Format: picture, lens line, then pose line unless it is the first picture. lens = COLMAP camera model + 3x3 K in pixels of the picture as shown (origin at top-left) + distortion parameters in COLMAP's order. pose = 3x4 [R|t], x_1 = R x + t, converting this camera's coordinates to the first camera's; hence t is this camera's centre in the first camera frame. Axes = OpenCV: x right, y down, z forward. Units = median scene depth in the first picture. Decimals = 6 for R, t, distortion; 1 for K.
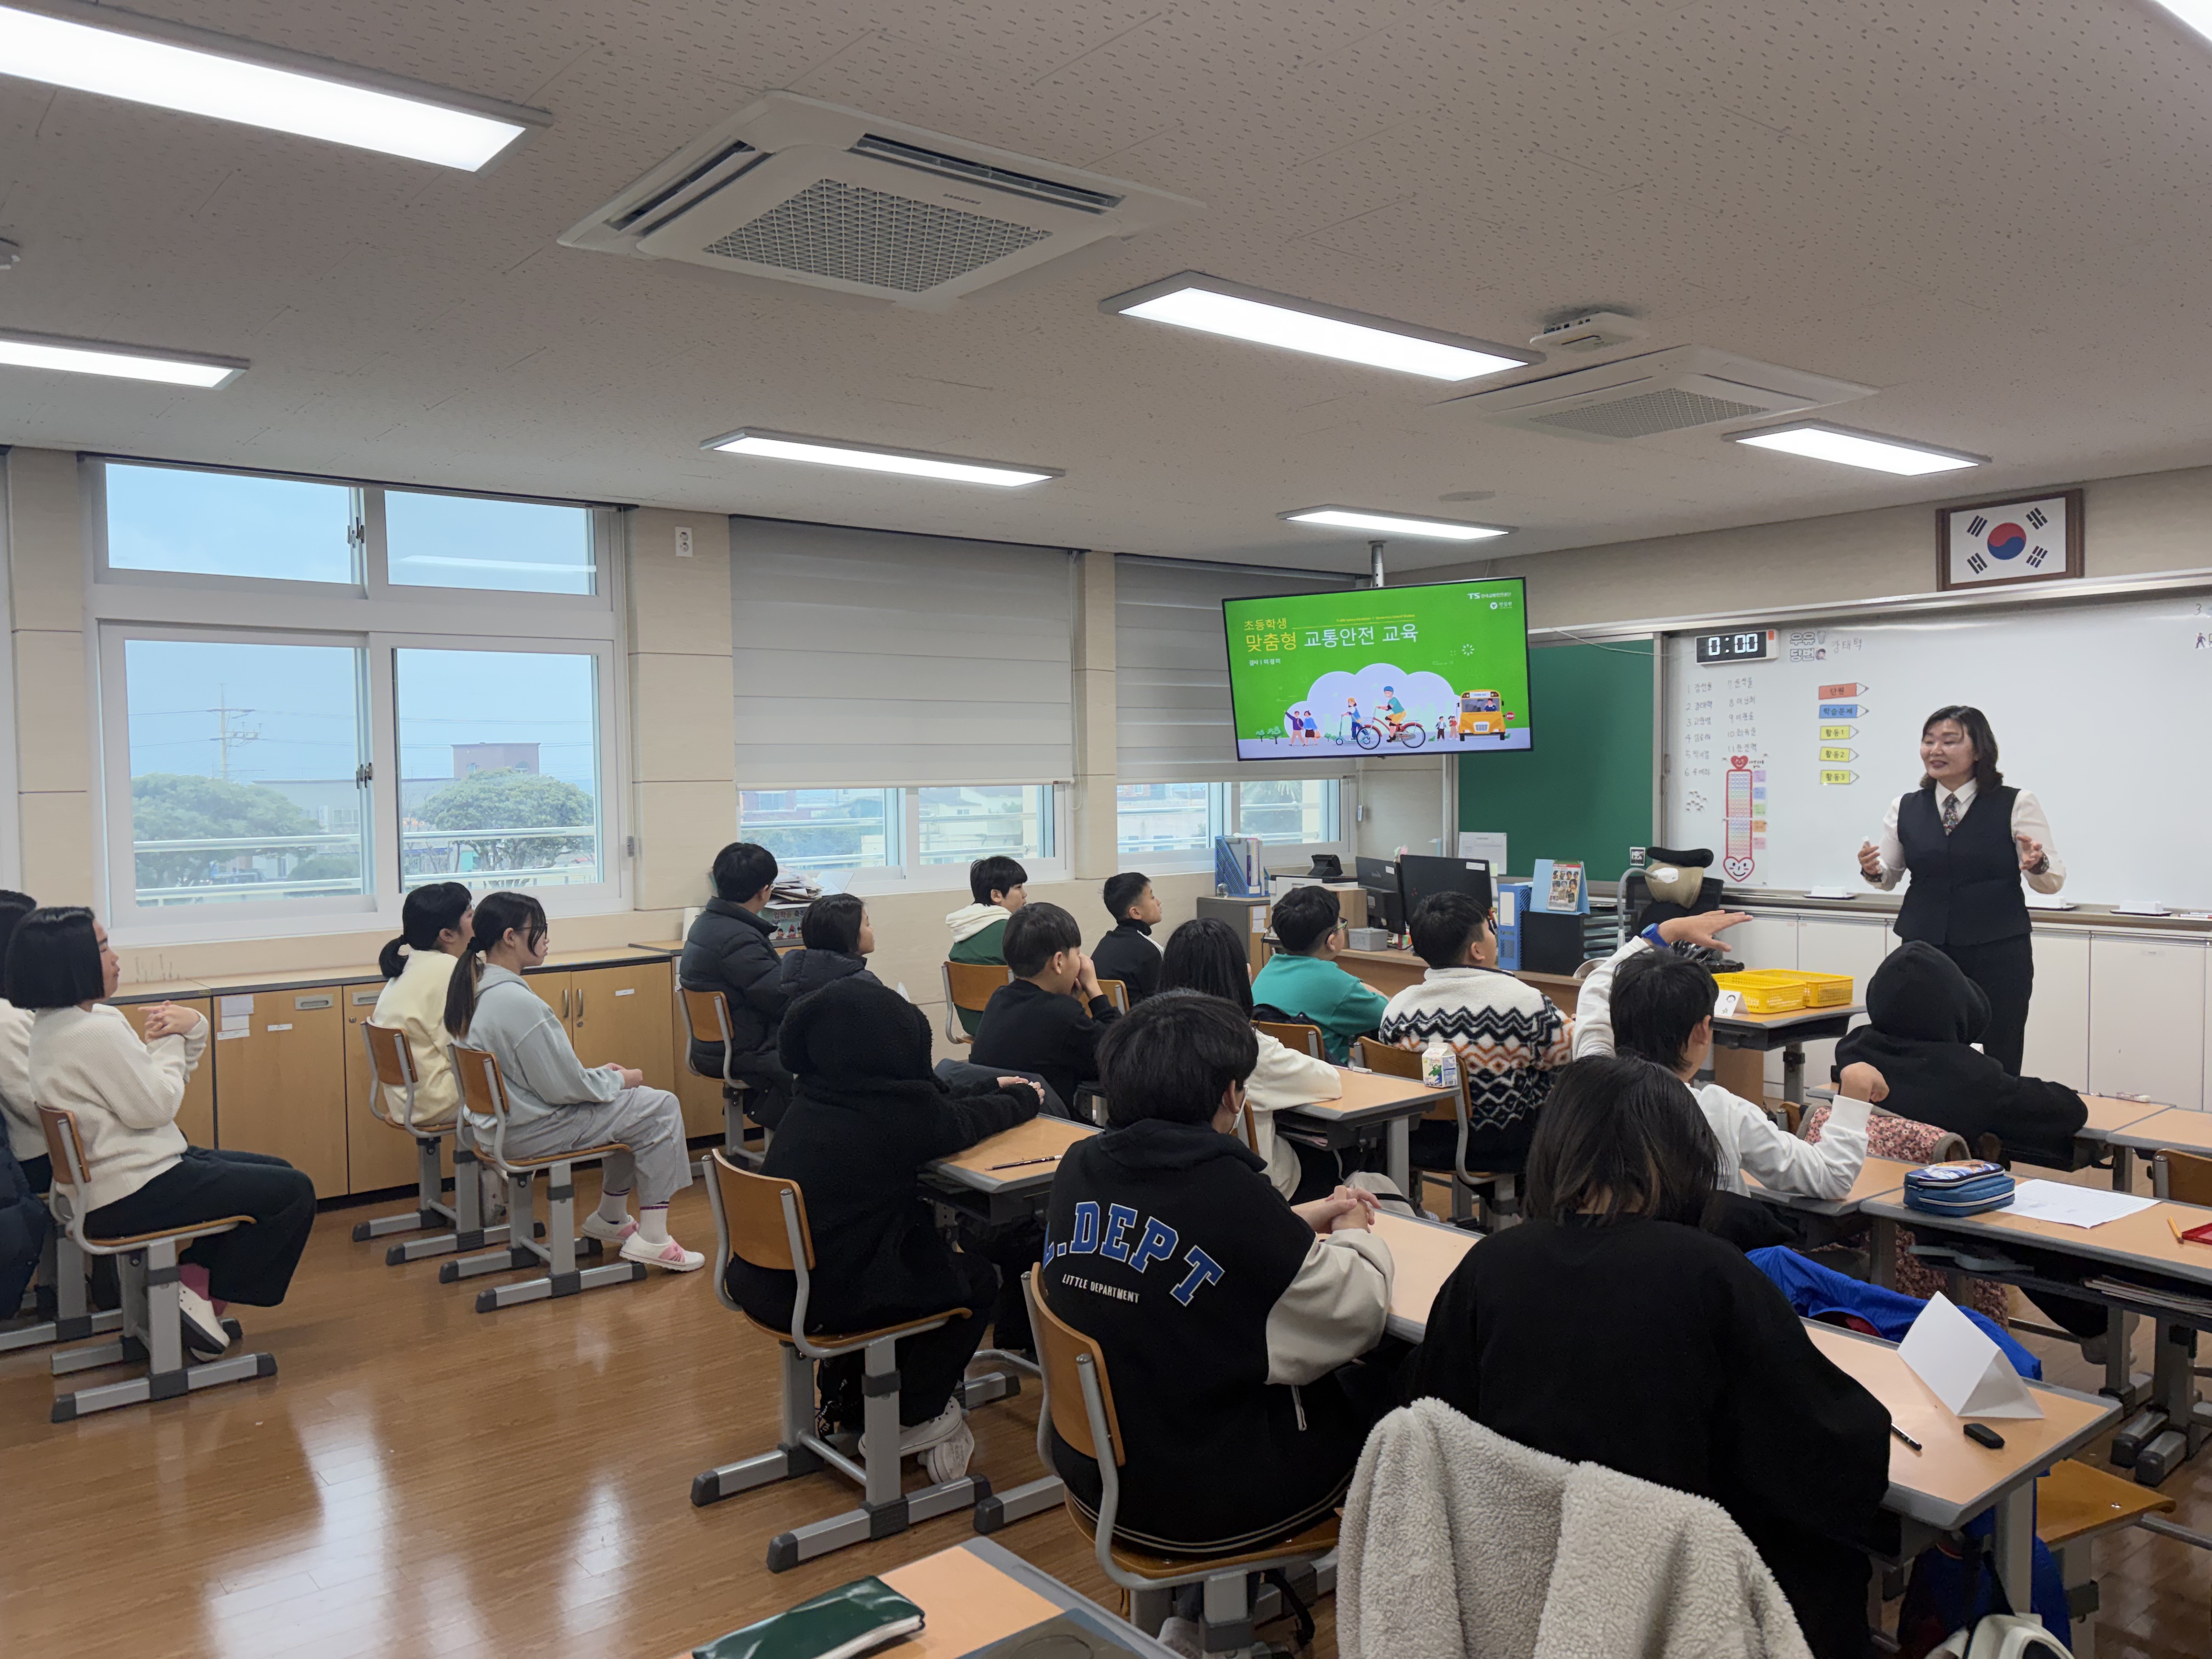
lens RADIAL K [[1697.3, 0, 1106.0], [0, 1697.3, 829.5], [0, 0, 1]] dist [0.103952, -0.168321]
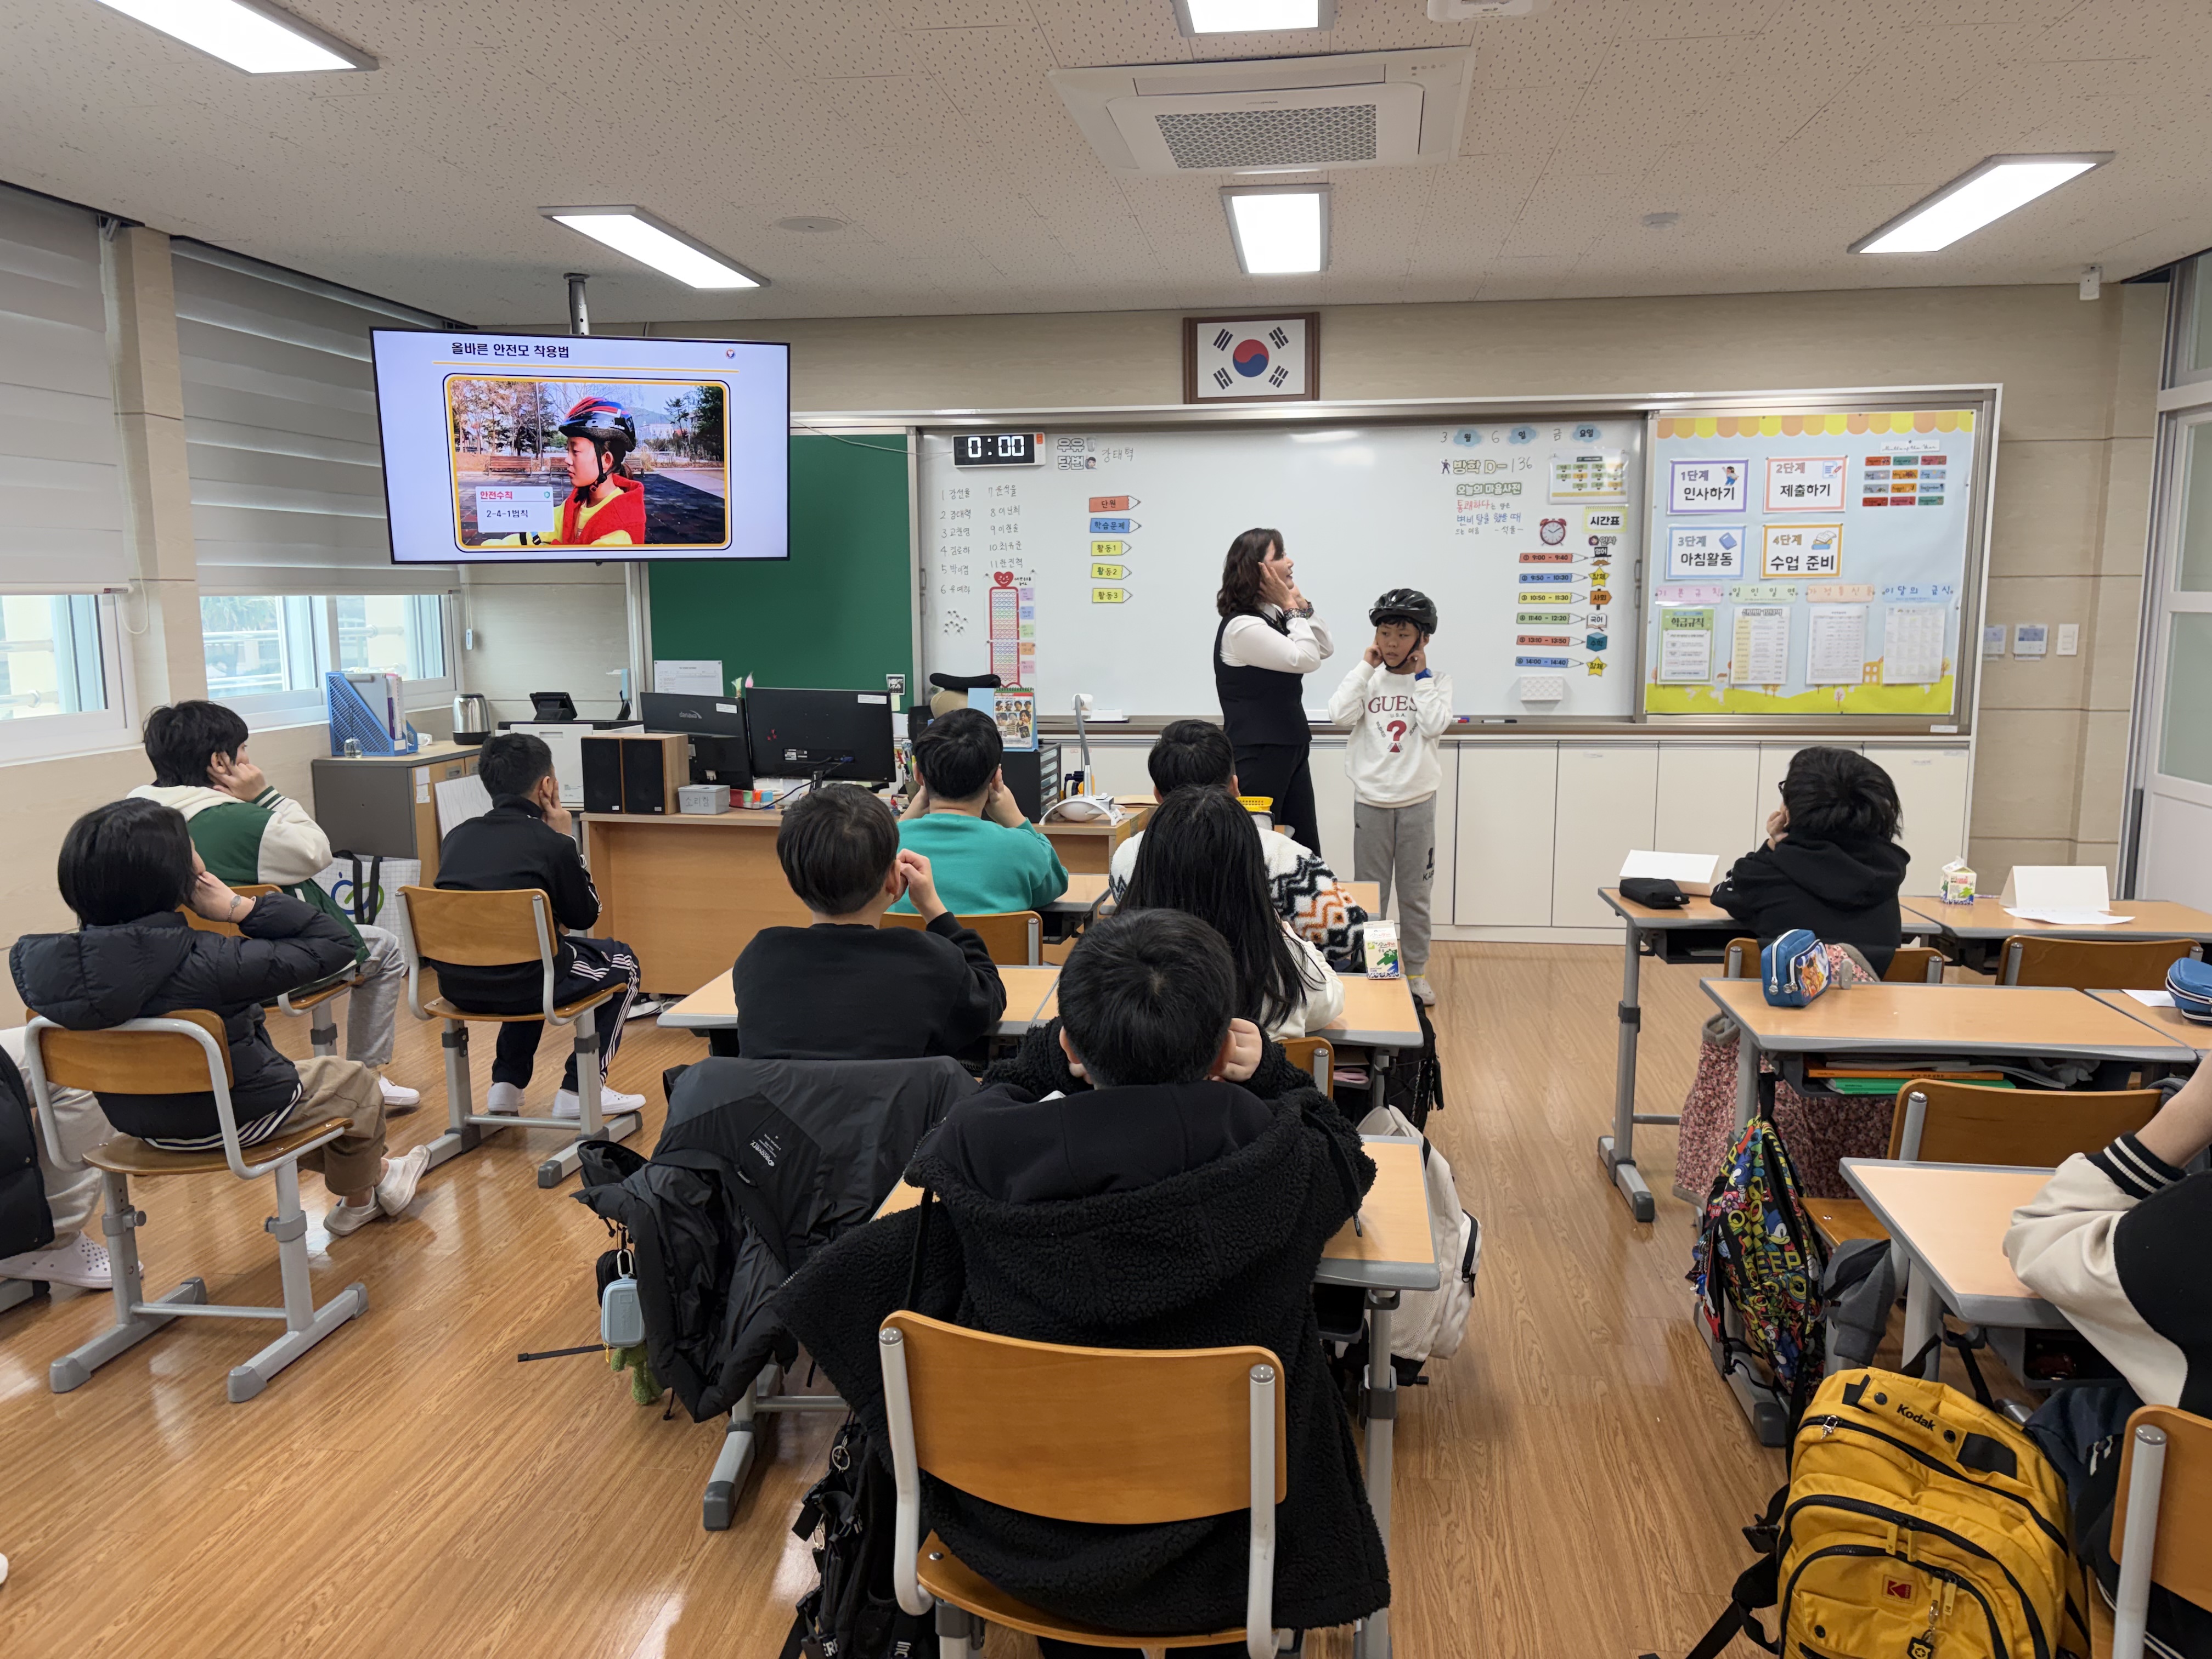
lens RADIAL K [[1697.3, 0, 1106.0], [0, 1697.3, 829.5], [0, 0, 1]] dist [0.103952, -0.168321]
pose [[0.722986, -0.083009, 0.685858, -0.228896], [0.019752, 0.994833, 0.099583, 0.004638], [-0.690580, -0.058450, 0.720890, 0.303988]]
